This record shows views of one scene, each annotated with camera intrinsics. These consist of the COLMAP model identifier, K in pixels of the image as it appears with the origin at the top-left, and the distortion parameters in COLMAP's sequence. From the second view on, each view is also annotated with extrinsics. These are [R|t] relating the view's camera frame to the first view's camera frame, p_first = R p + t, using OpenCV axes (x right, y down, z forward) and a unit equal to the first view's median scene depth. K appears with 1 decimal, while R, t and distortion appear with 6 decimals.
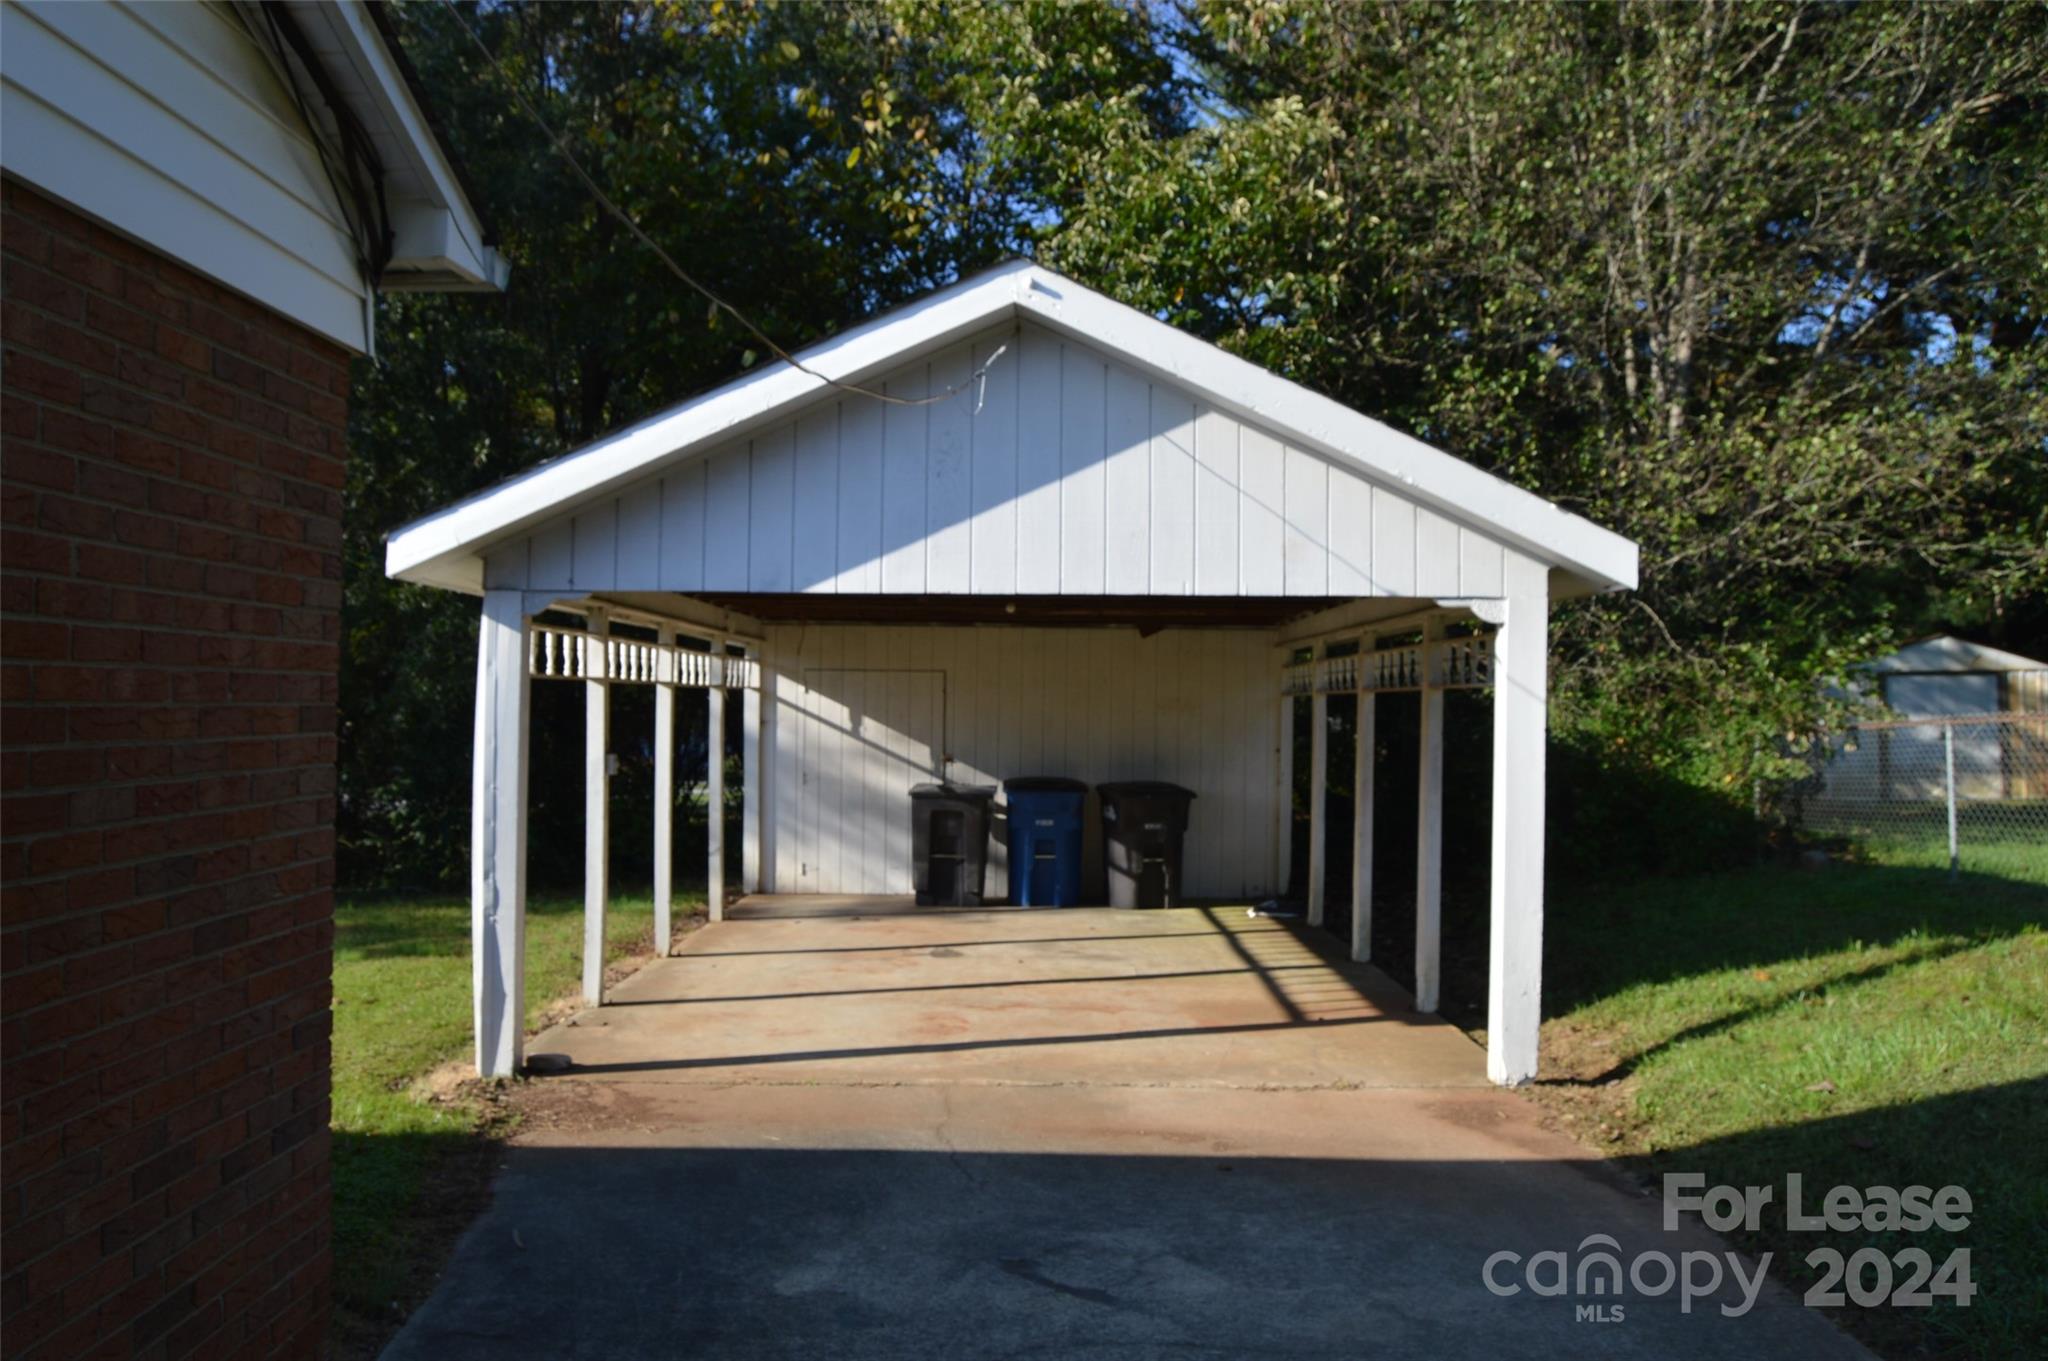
lens RADIAL K [[1616.7, 0, 1024.0], [0, 1616.7, 680.5], [0, 0, 1]] dist [-0.096172, 0.040889]
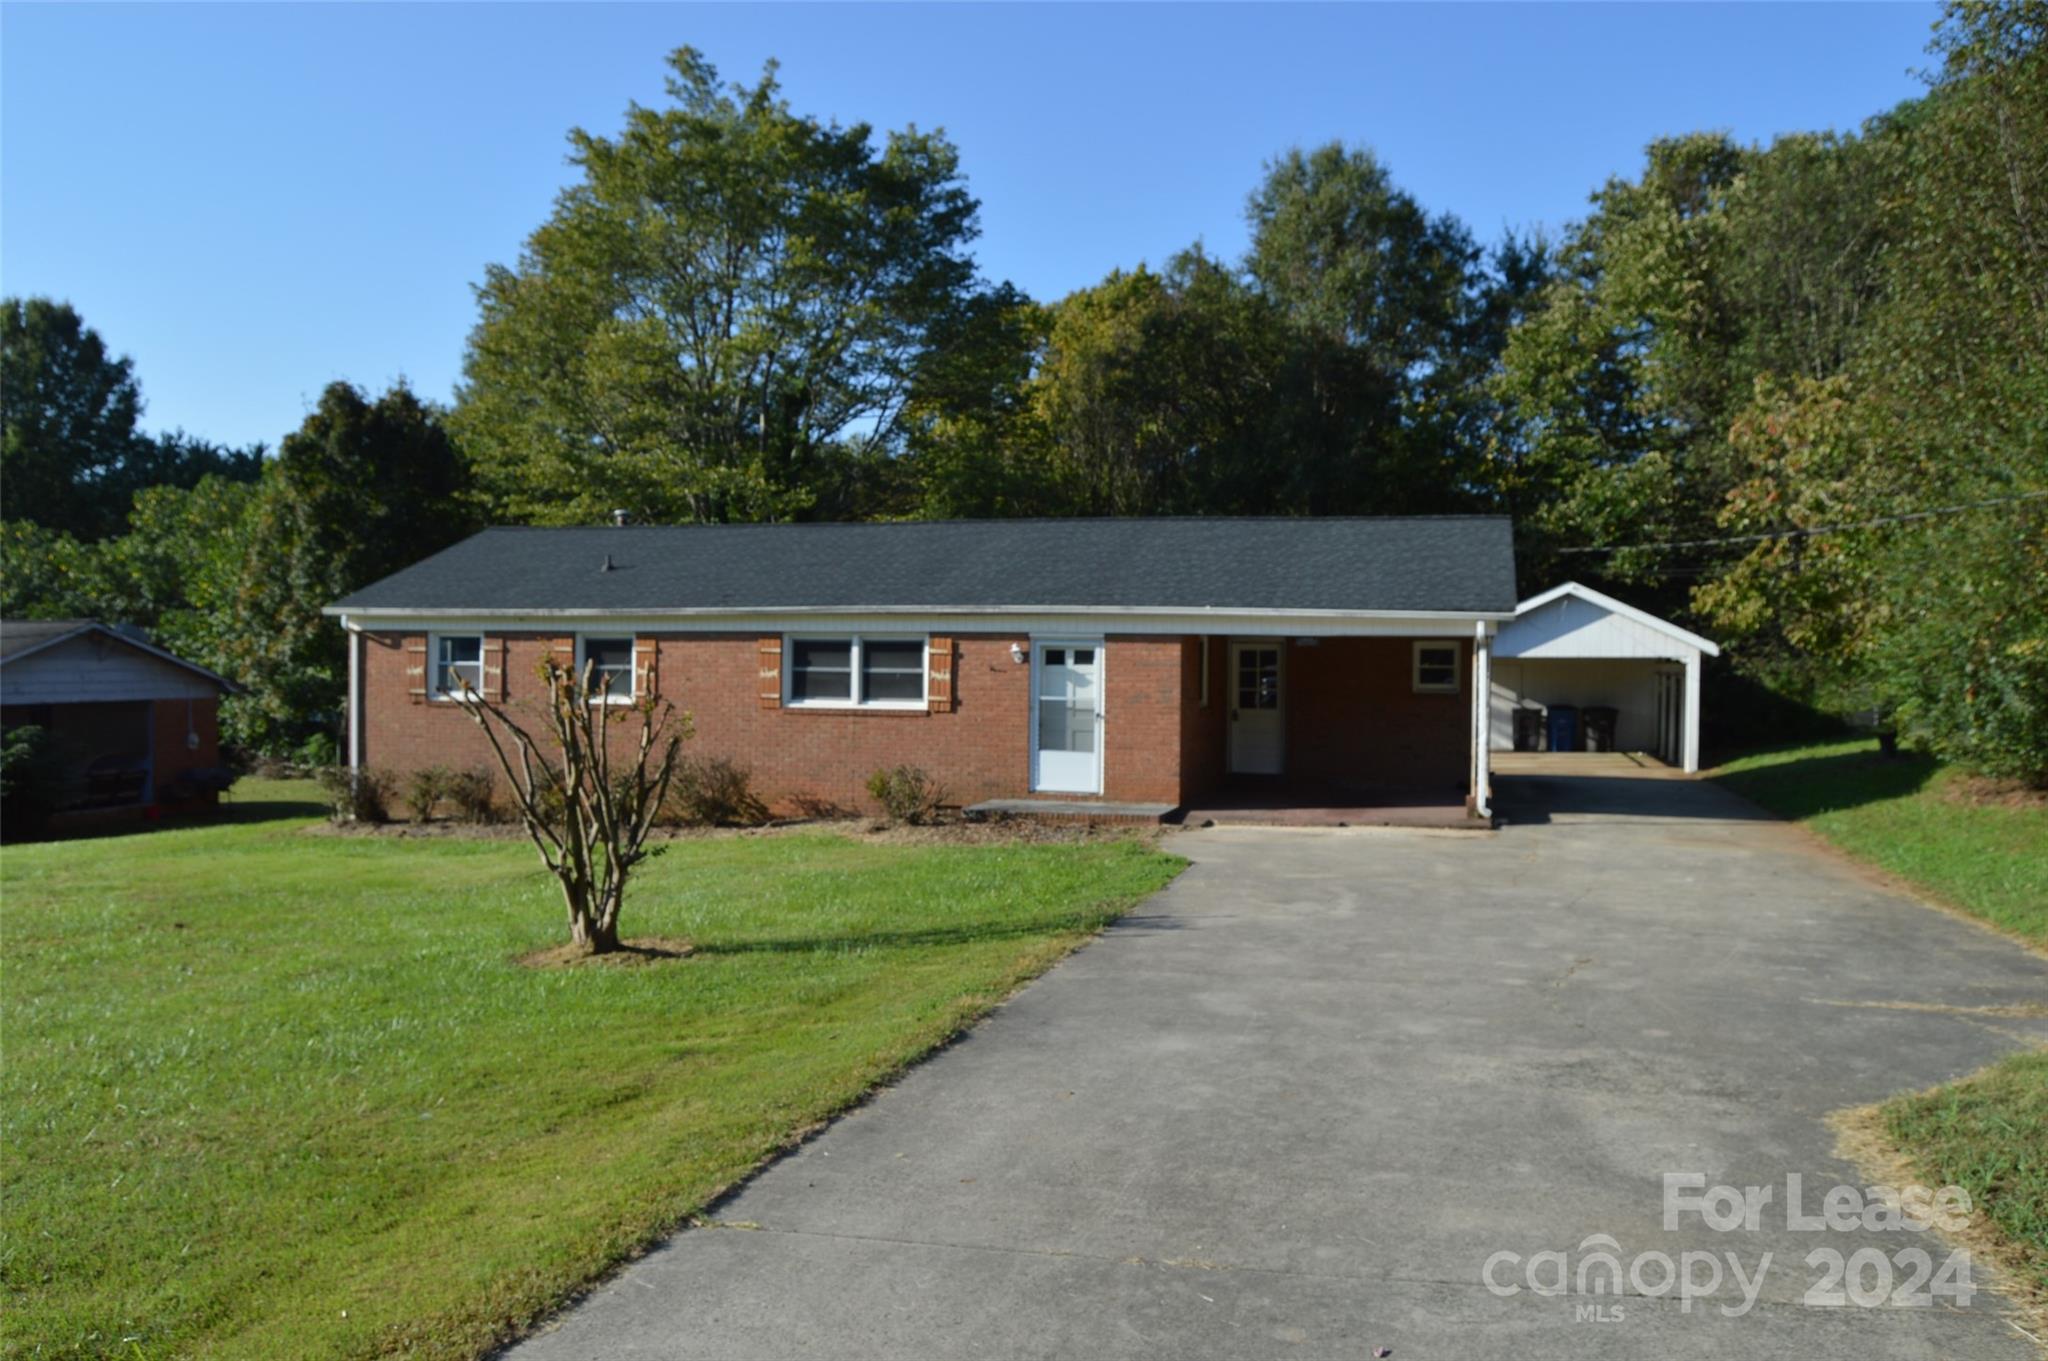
lens RADIAL K [[1616.7, 0, 1024.0], [0, 1616.7, 680.5], [0, 0, 1]] dist [-0.096172, 0.040889]
pose [[0.963335, -0.004492, -0.268262, -0.138115], [0.012684, 0.999504, 0.028814, -0.070900], [0.268000, -0.031160, 0.962915, -1.857917]]
